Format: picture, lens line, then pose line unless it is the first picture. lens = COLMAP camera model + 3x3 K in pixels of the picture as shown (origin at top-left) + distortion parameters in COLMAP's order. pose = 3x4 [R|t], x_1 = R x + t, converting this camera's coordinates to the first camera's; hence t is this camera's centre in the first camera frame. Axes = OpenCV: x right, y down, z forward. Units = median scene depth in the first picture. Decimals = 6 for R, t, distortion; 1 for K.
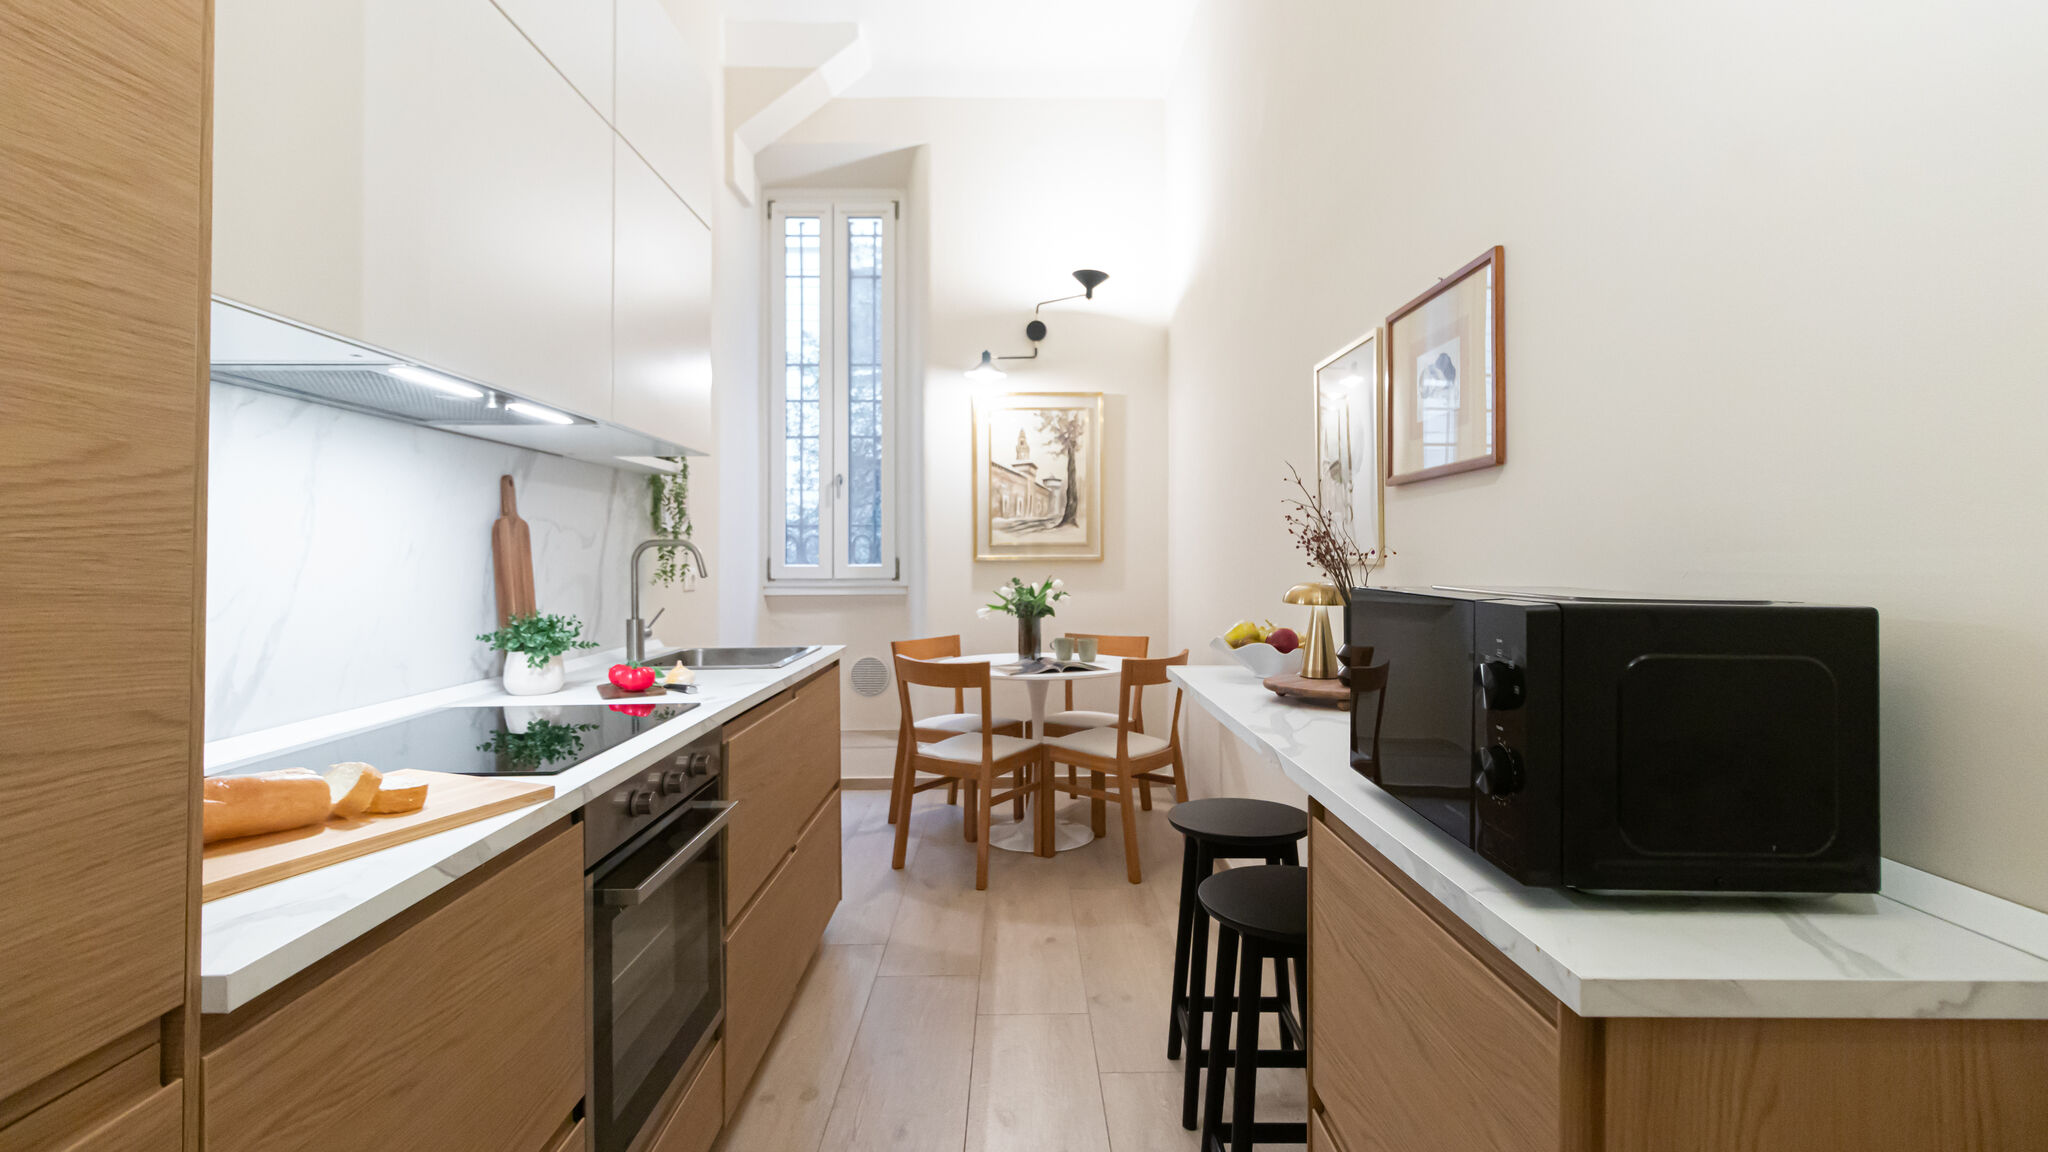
lens RADIAL K [[949.6, 0, 1018.4], [0, 949.6, 538.6], [0, 0, 1]] dist [0.000861, -0.000246]
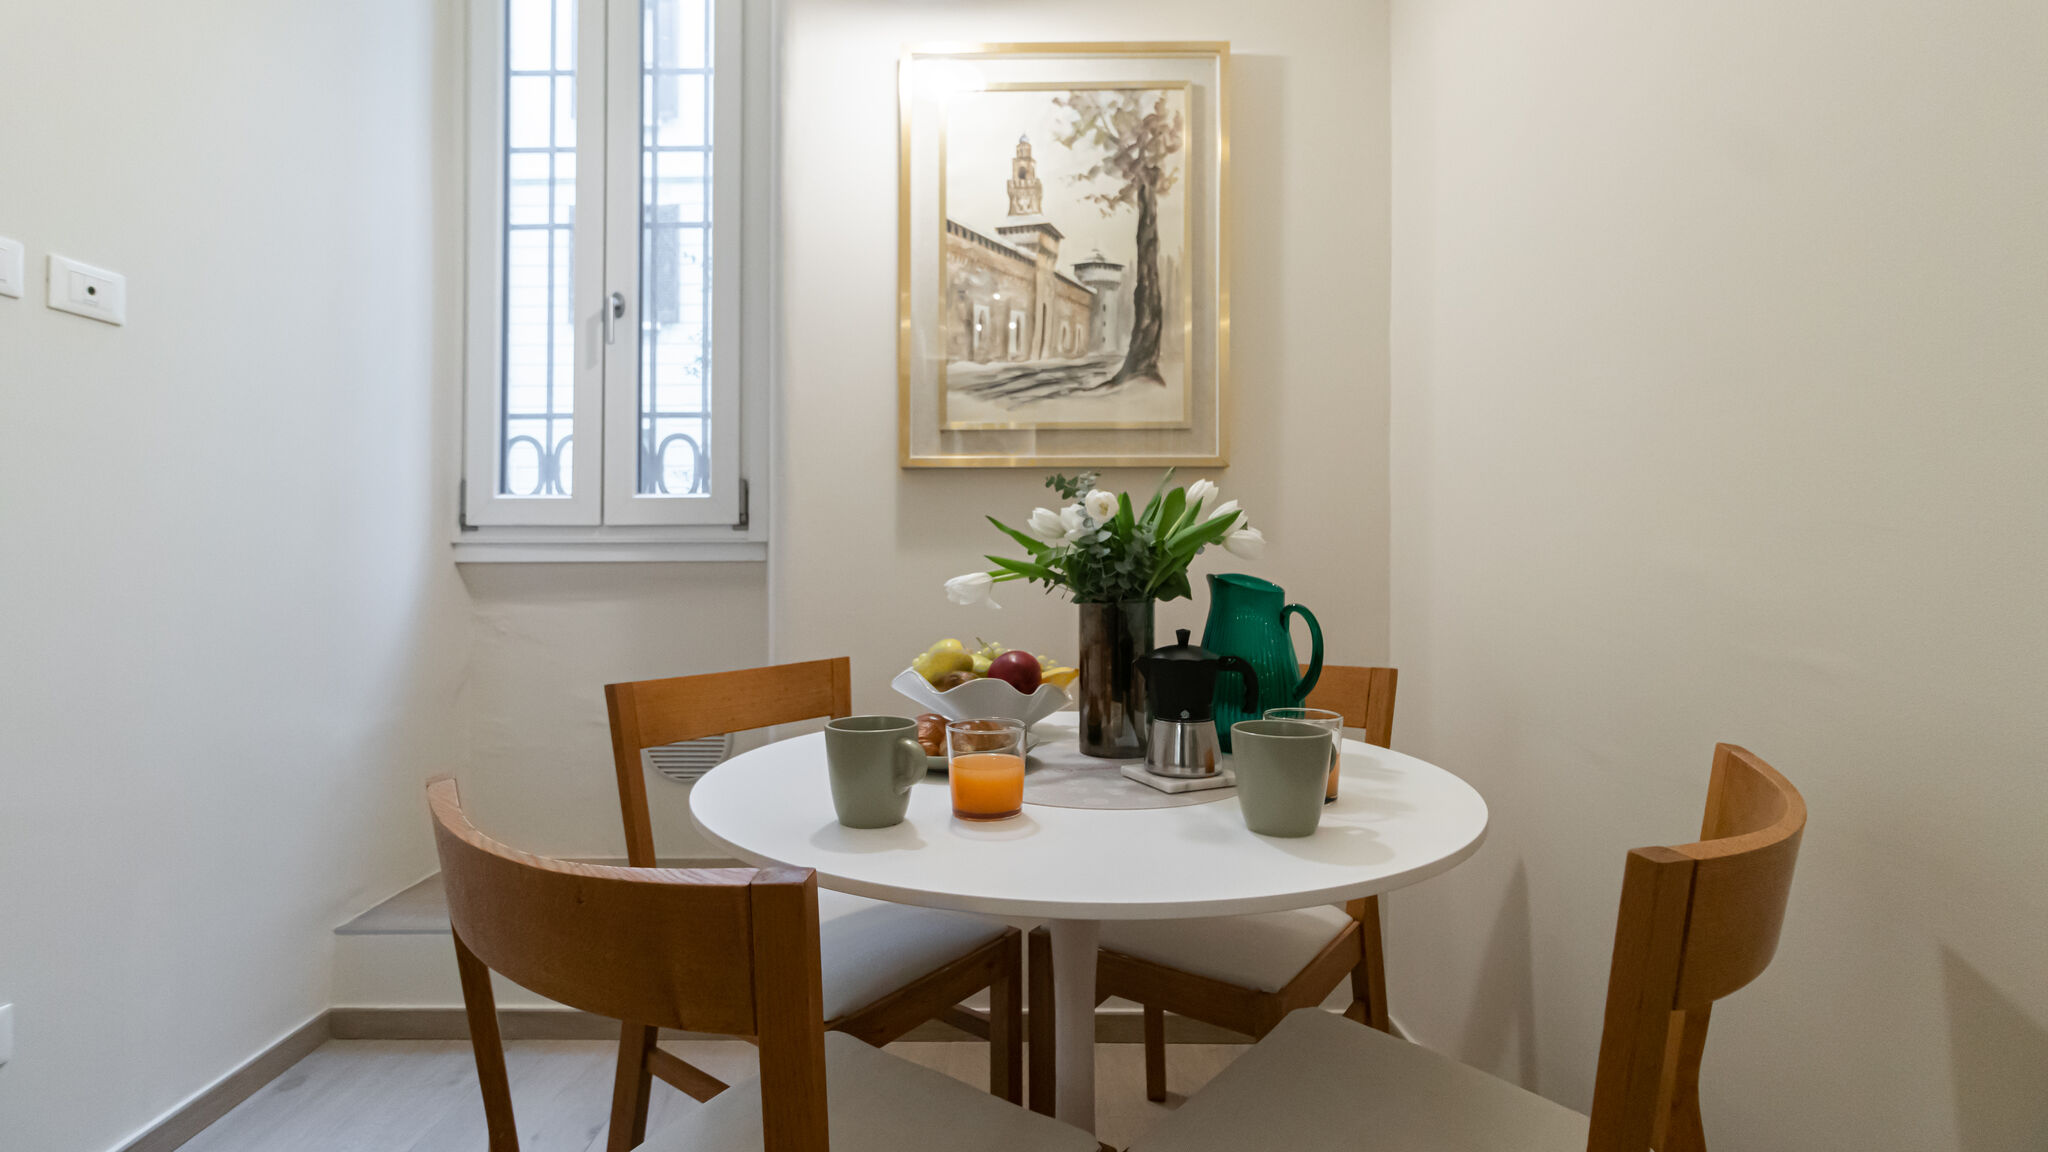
lens RADIAL K [[949.6, 0, 1018.4], [0, 949.6, 538.6], [0, 0, 1]] dist [0.000861, -0.000246]
pose [[0.999987, 0.004729, 0.001893, 0.002165], [-0.004726, 0.999988, -0.001330, 0.063041], [-0.001899, 0.001321, 0.999997, 0.717228]]
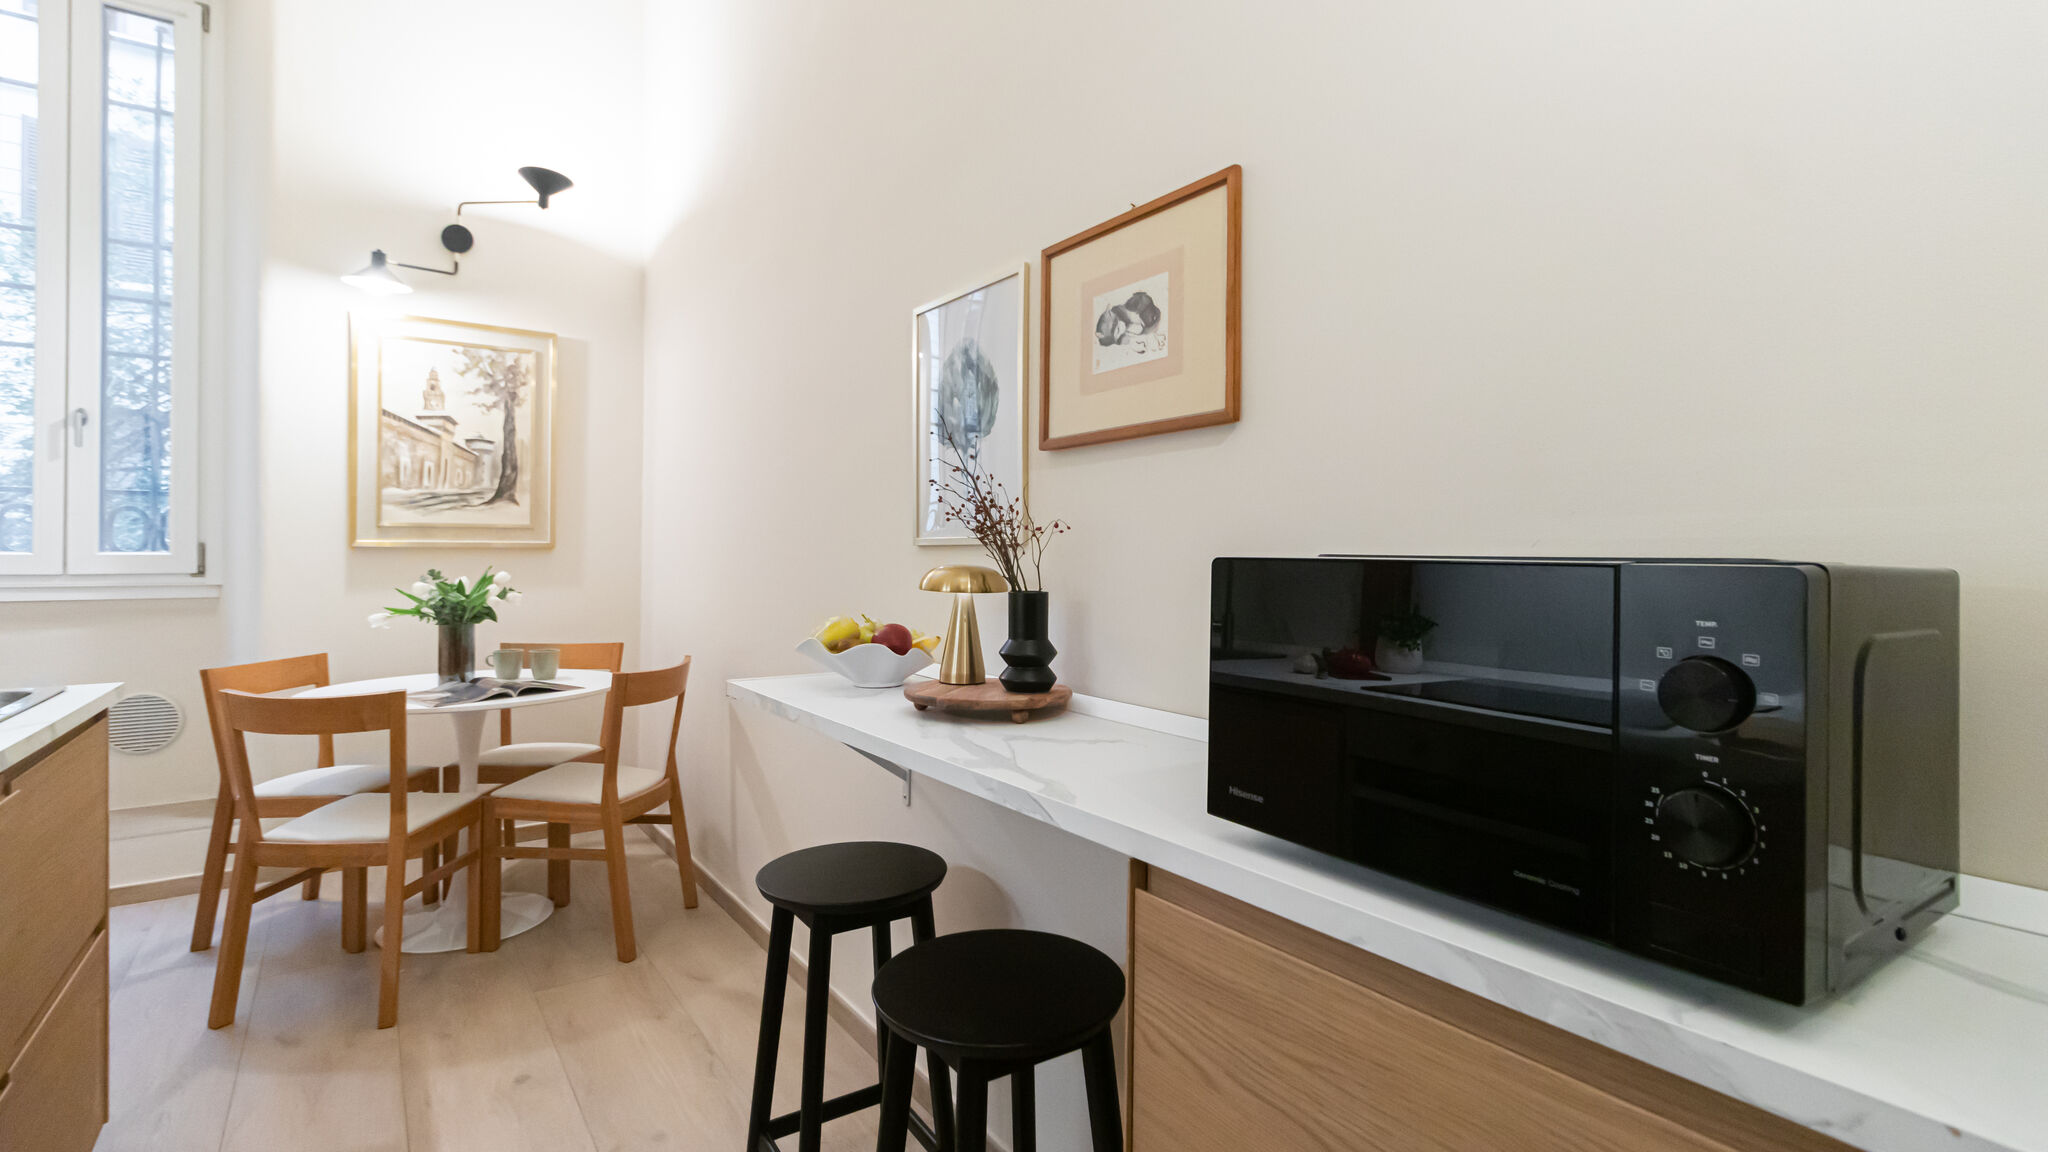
lens RADIAL K [[947.9, 0, 1035.4], [0, 947.9, 548.3], [0, 0, 1]] dist [0.001848, 0.000063]
pose [[0.813597, 0.010113, 0.581341, -0.050556], [-0.017235, 0.999829, 0.006727, 0.012739], [-0.581173, -0.015492, 0.813632, 0.154764]]
